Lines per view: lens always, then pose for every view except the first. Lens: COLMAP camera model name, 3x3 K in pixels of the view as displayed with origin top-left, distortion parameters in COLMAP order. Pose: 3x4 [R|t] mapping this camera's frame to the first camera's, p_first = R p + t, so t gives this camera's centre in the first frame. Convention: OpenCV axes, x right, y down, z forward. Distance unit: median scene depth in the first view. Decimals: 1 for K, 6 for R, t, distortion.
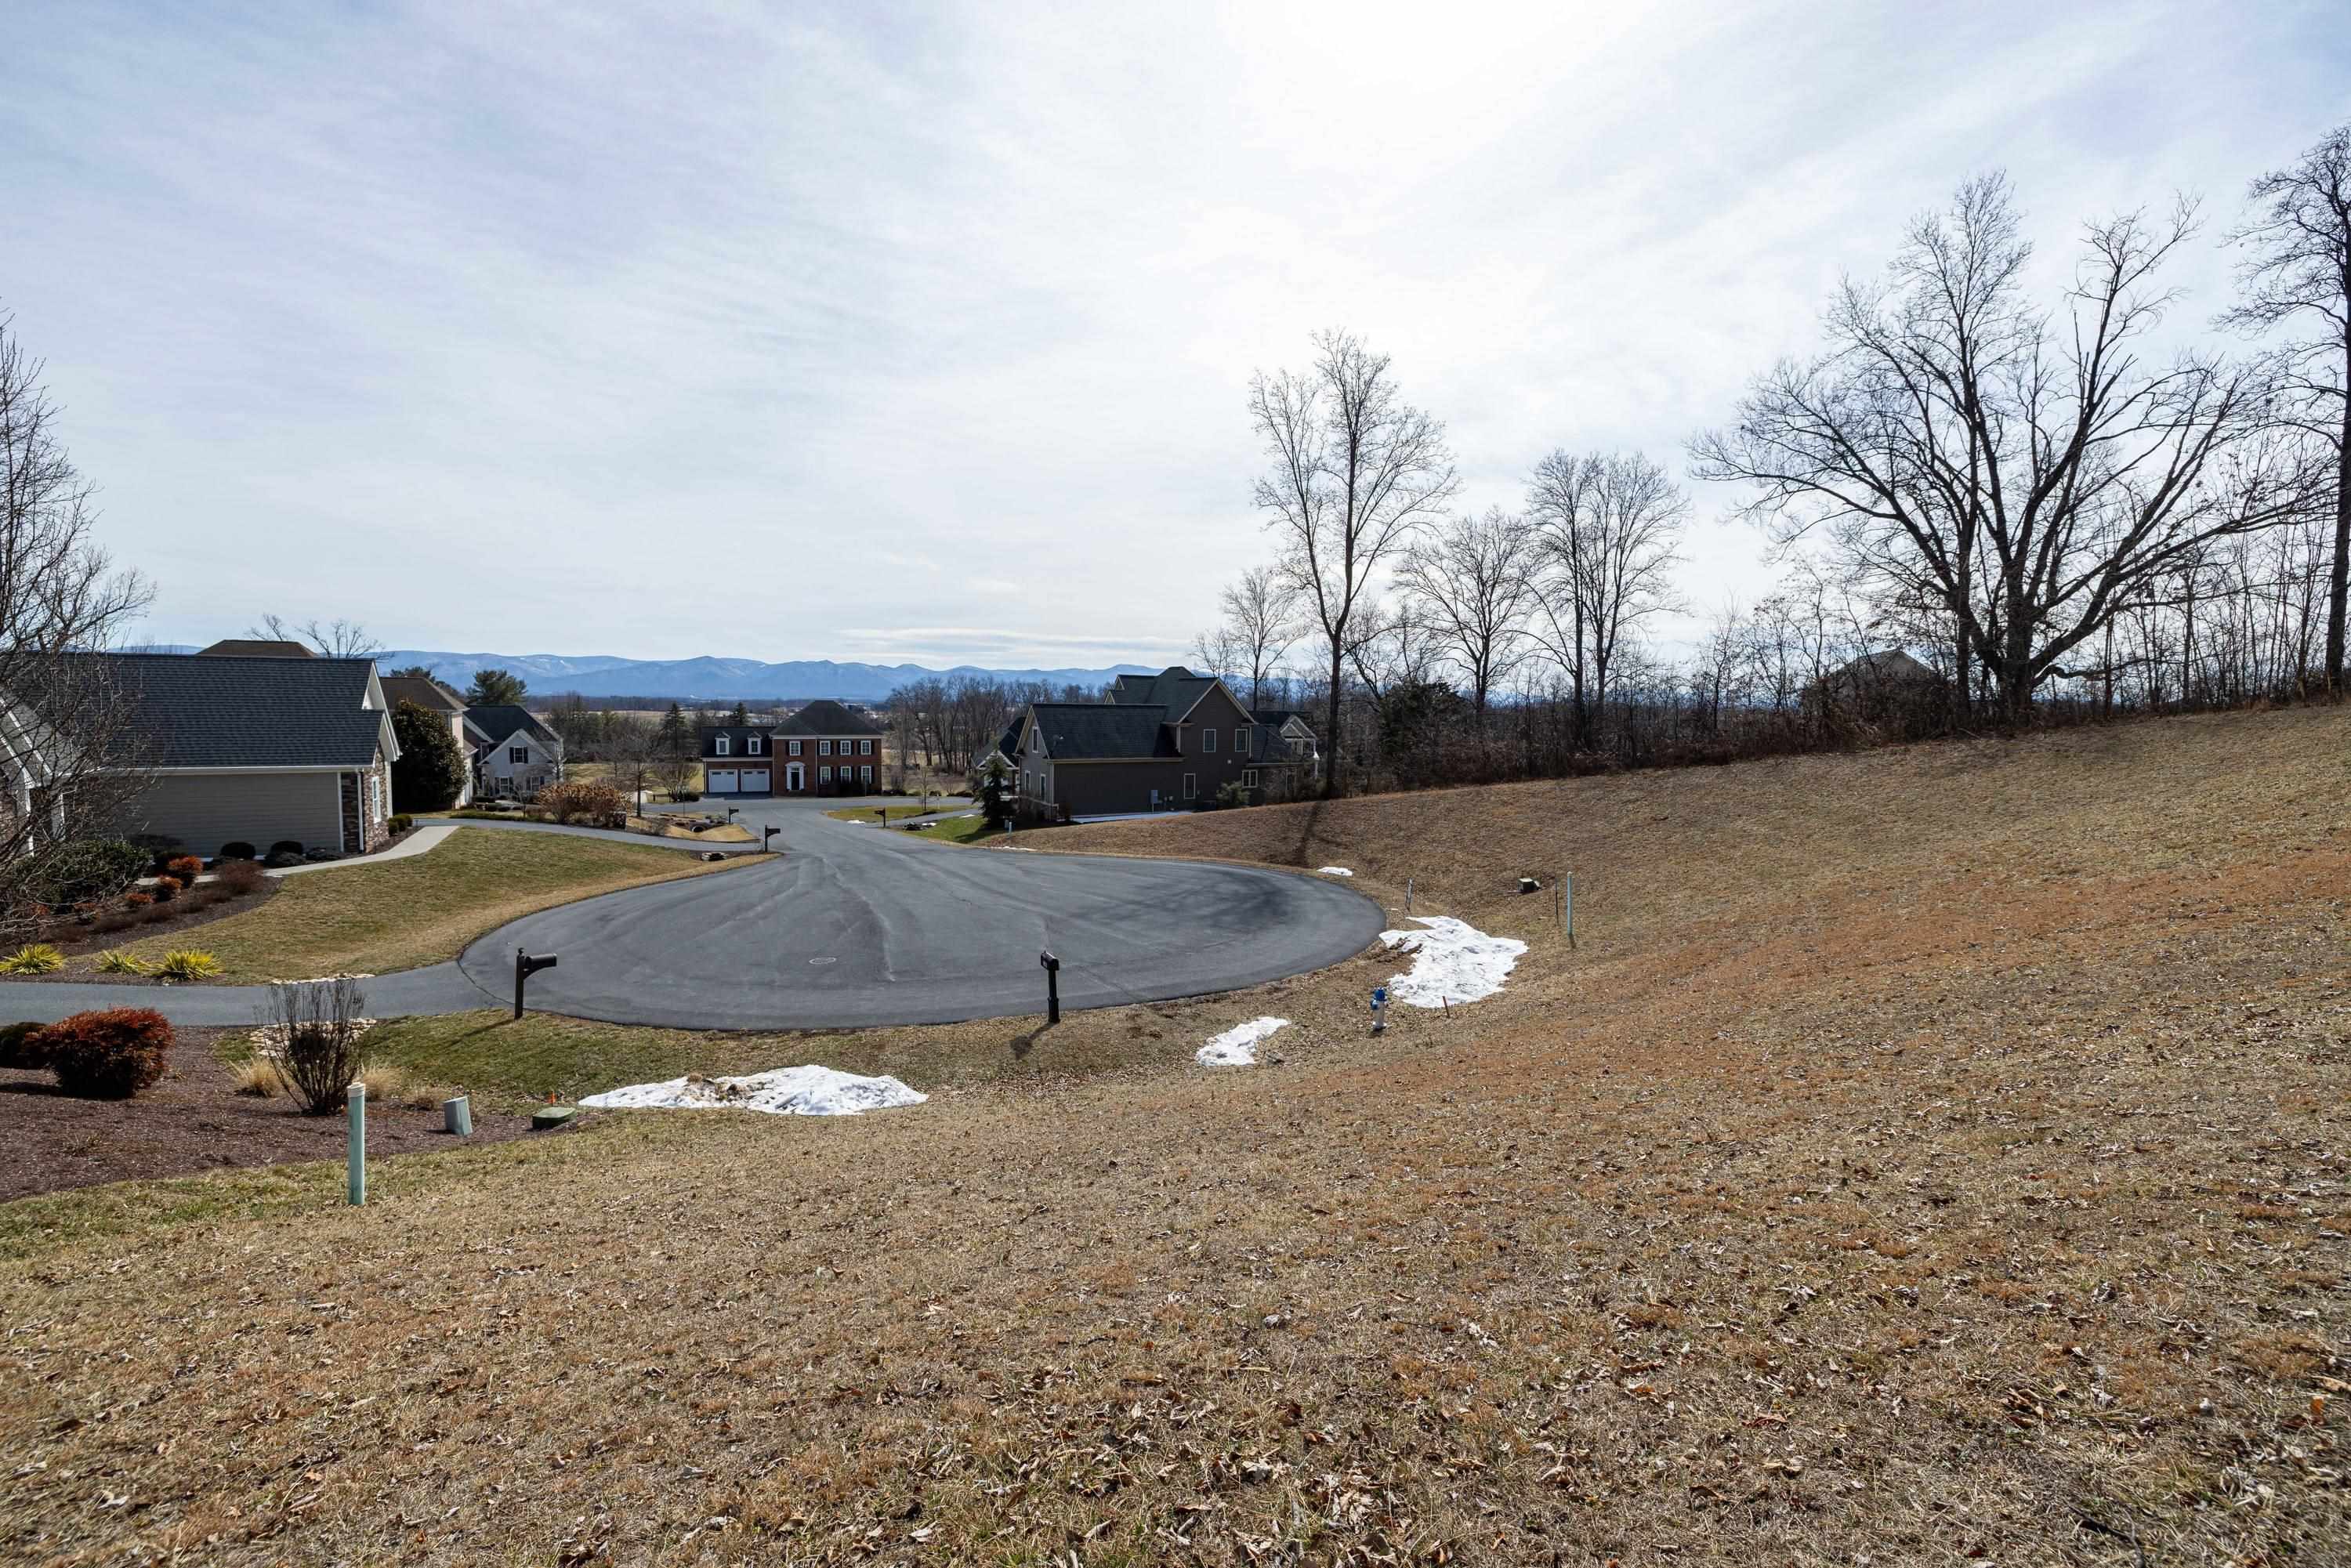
lens RADIAL K [[981.9, 0, 1190.2], [0, 981.9, 801.2], [0, 0, 1]] dist [-0.016631, 0.000029]
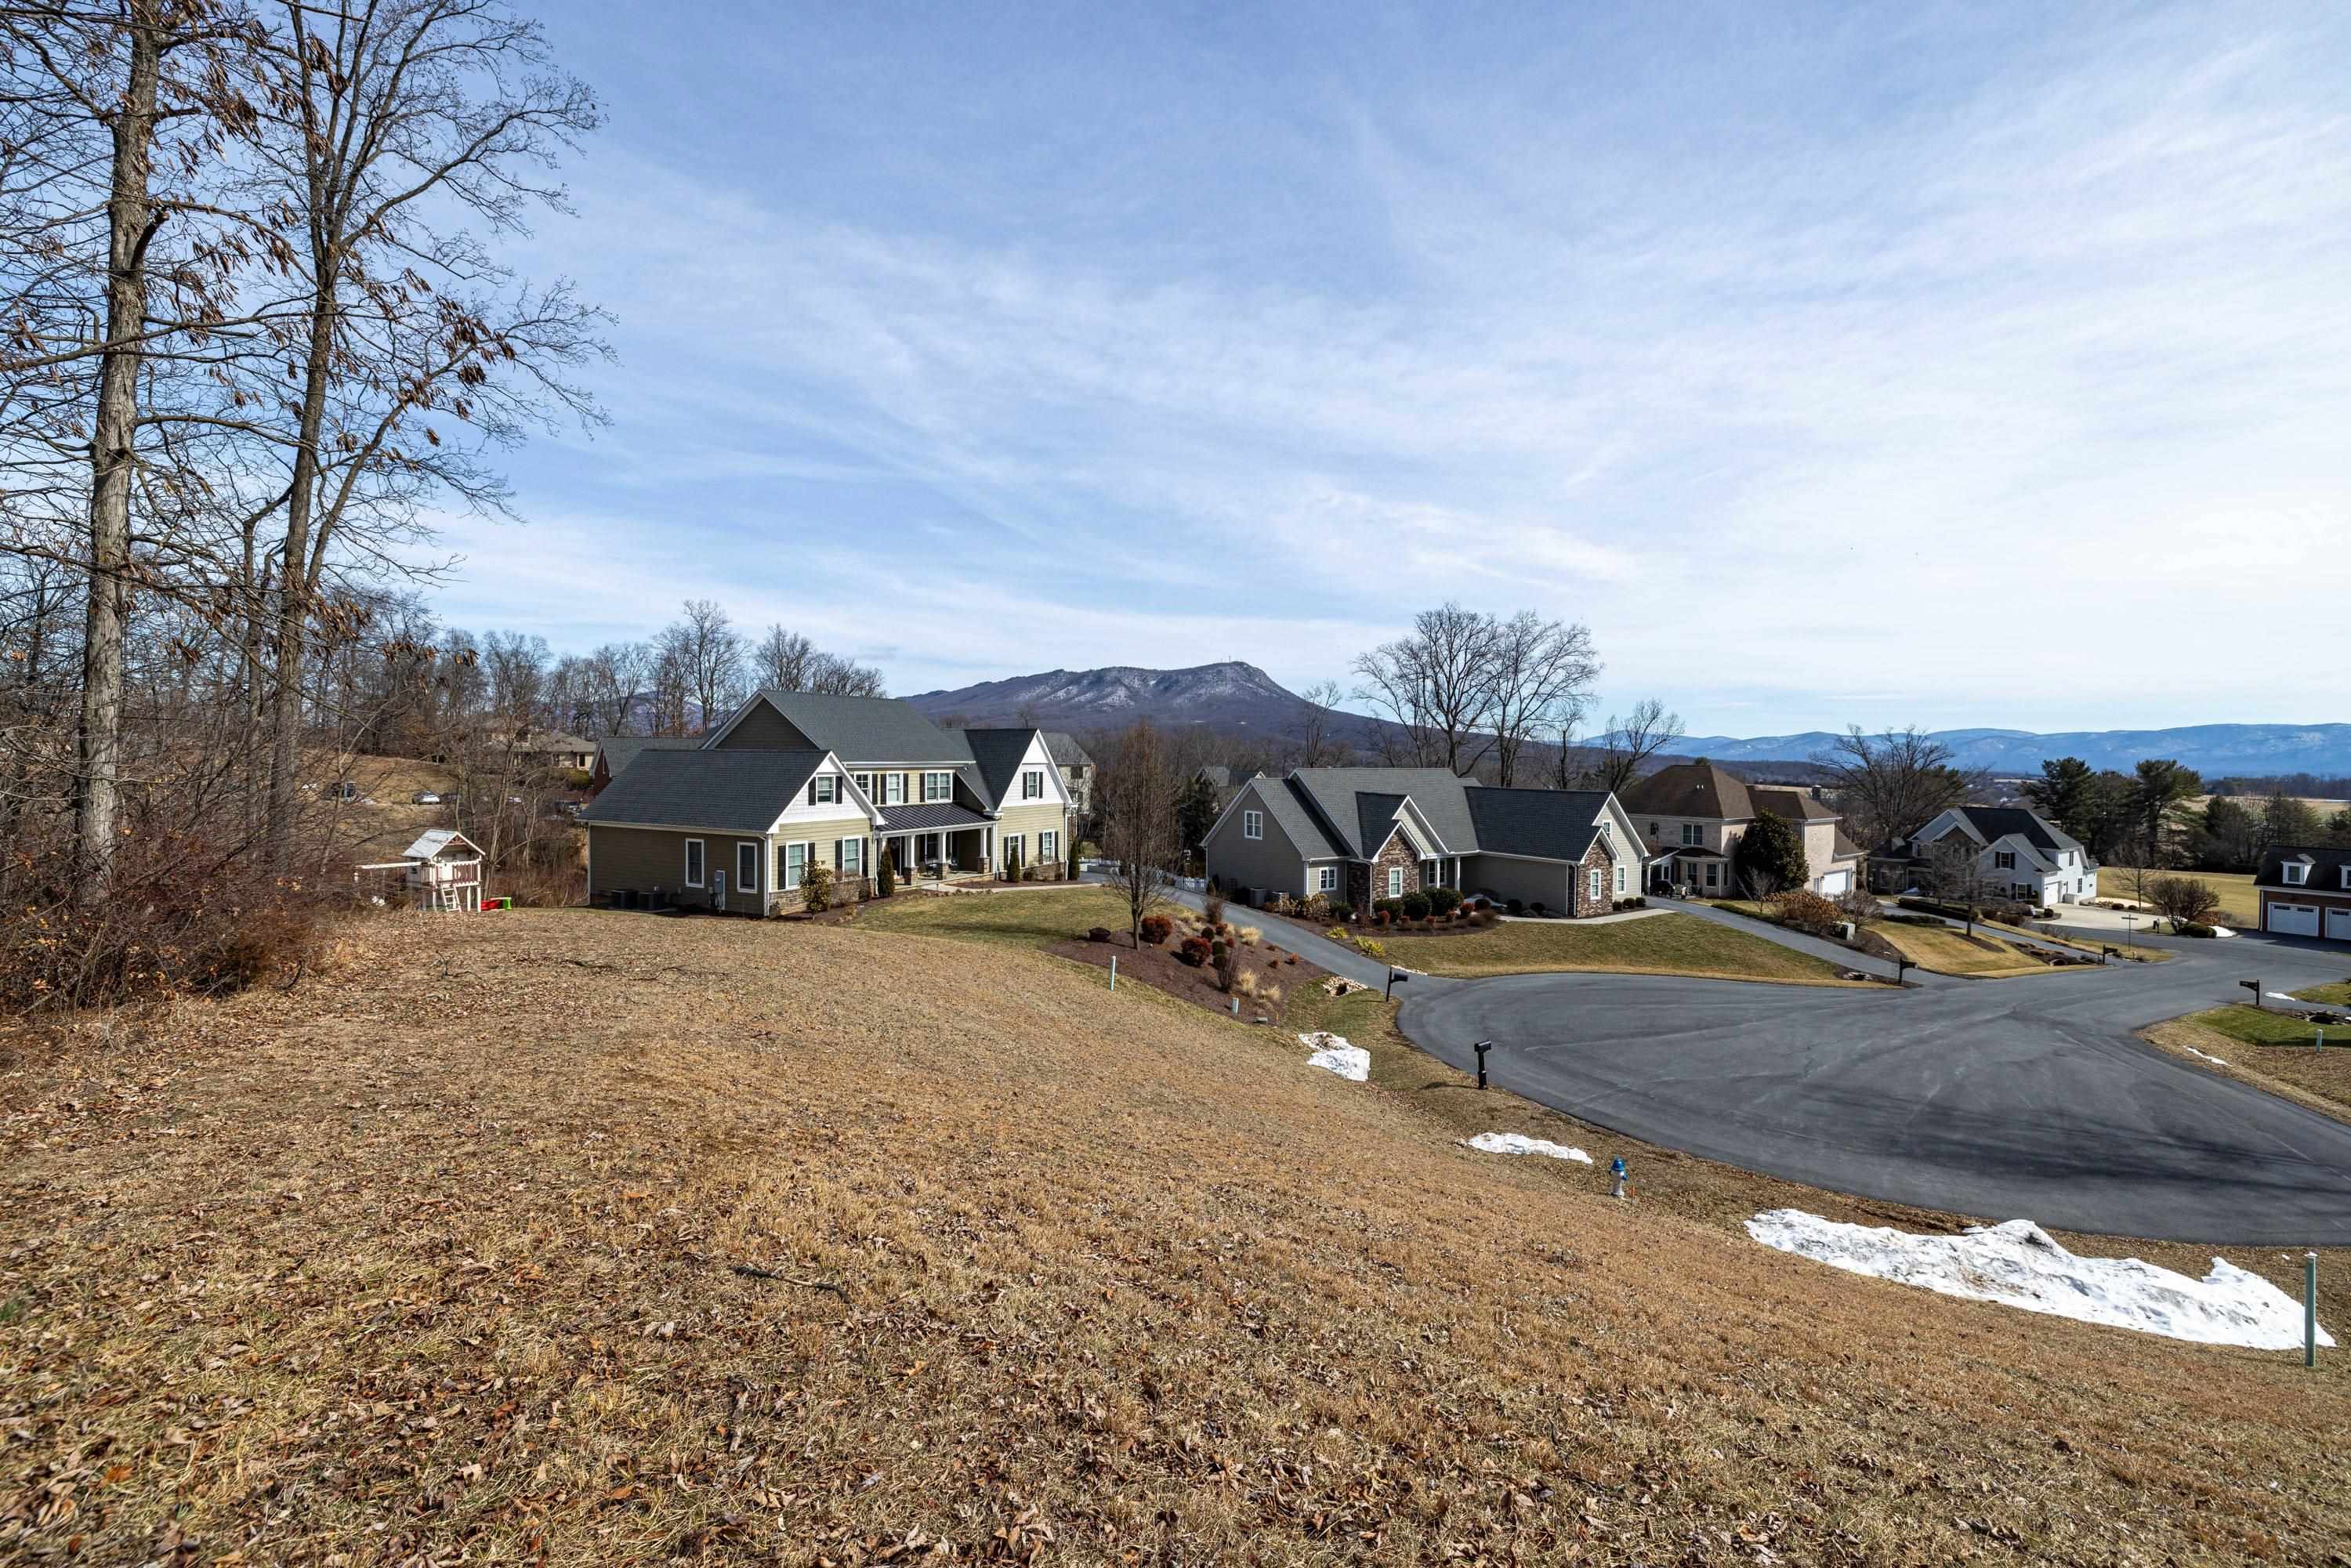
lens RADIAL K [[980.5, 0, 1172.5], [0, 980.5, 765.3], [0, 0, 1]] dist [-0.001189, 0.000248]
pose [[0.075554, -0.004037, -0.997134, 0.518833], [-0.112975, 0.993518, -0.012583, -0.074271], [0.990721, 0.113602, 0.074608, 0.156685]]
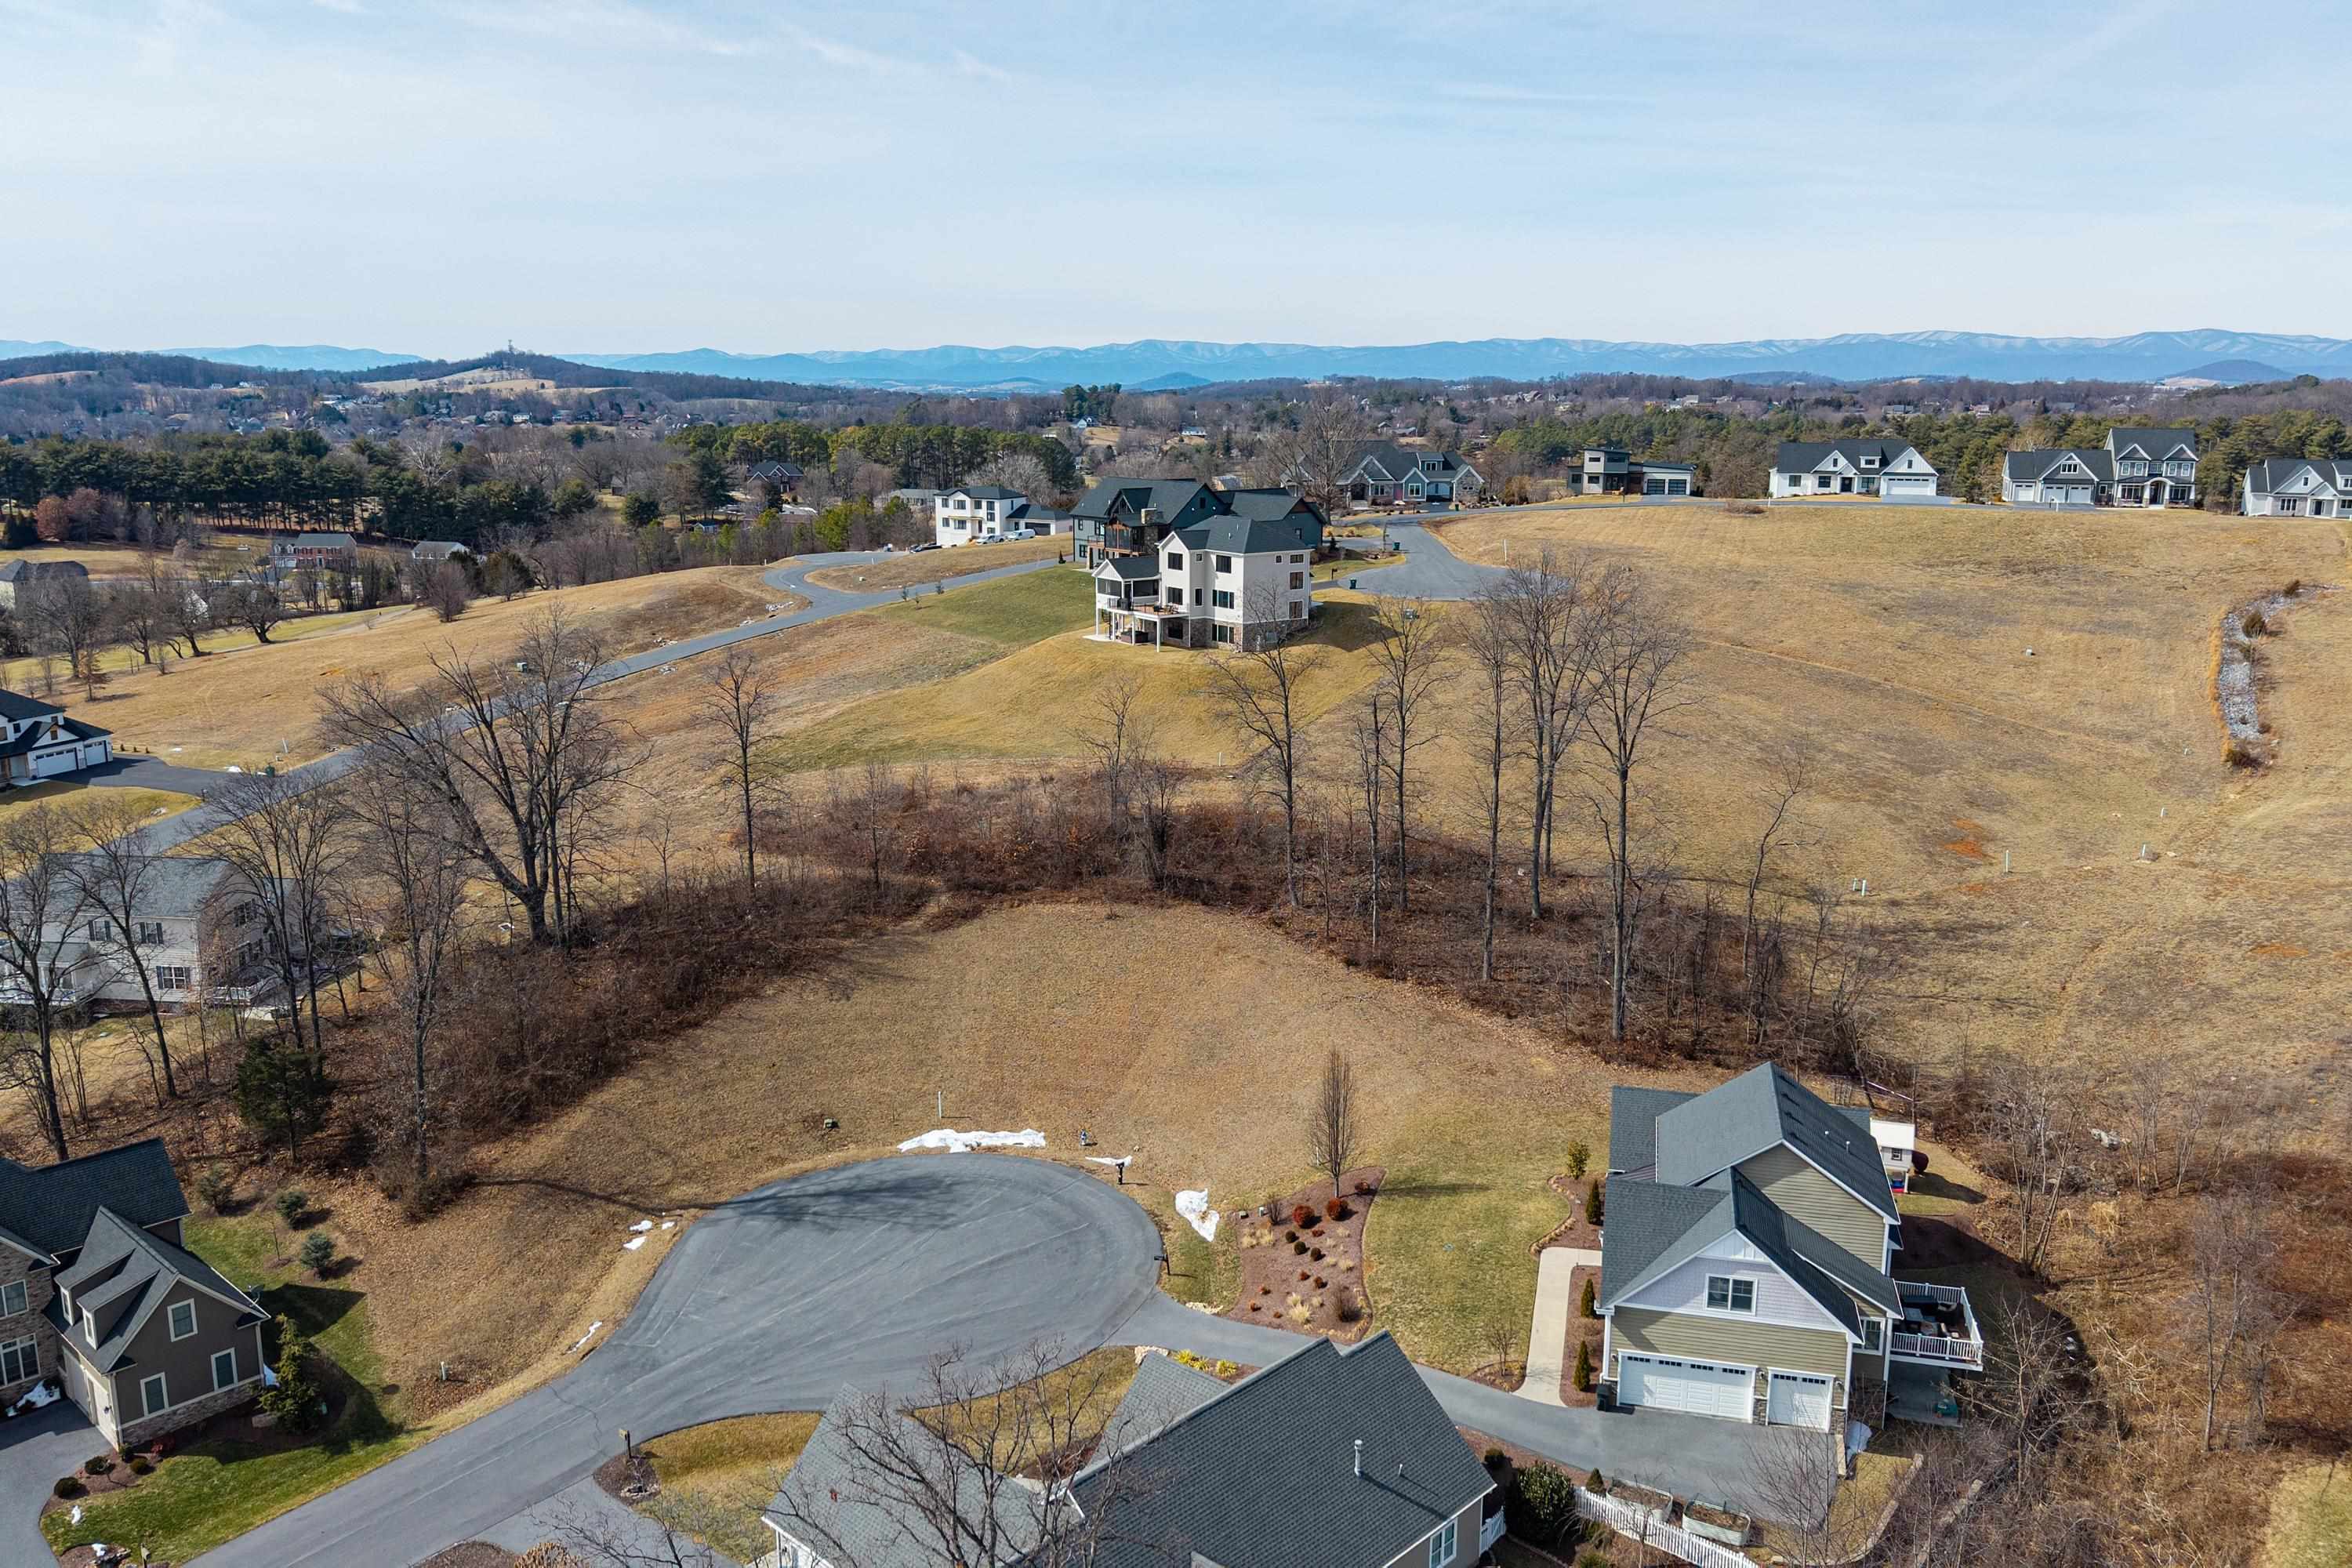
lens RADIAL K [[1853.4, 0, 1182.8], [0, 1853.4, 802.0], [0, 0, 1]] dist [0.064455, -0.106010]
pose [[-0.312973, -0.226491, 0.922361, -2.100770], [0.093807, 0.959029, 0.267326, -0.973325], [-0.945118, 0.170190, -0.278904, 0.897563]]
